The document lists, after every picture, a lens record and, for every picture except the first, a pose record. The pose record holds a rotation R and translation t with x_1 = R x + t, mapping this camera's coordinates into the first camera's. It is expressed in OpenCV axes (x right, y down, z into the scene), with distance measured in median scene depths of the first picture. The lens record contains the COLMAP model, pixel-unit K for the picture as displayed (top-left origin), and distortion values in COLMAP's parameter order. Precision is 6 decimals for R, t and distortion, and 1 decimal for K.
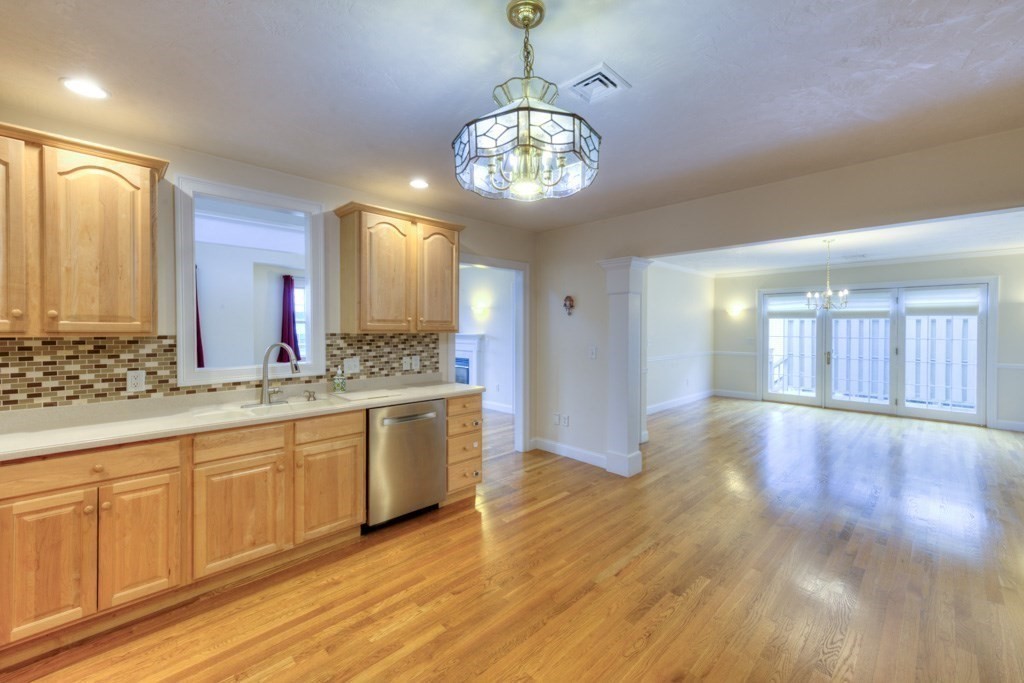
lens RADIAL K [[413.5, 0, 511.7], [0, 413.5, 332.6], [0, 0, 1]] dist [-0.001270, -0.000312]
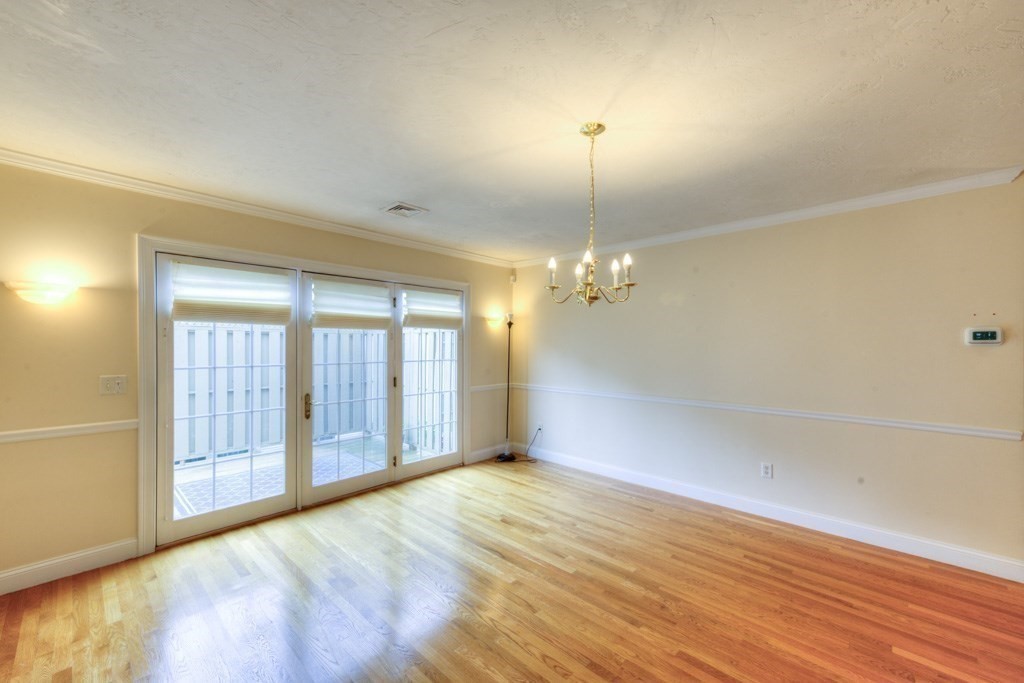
lens RADIAL K [[413.5, 0, 507.2], [0, 413.5, 342.6], [0, 0, 1]] dist [-0.001270, -0.000312]
pose [[-0.038370, 0.006526, 0.999242, 0.312077], [0.011873, 0.999911, -0.006075, -0.010297], [-0.999193, 0.011630, -0.038445, 0.921269]]
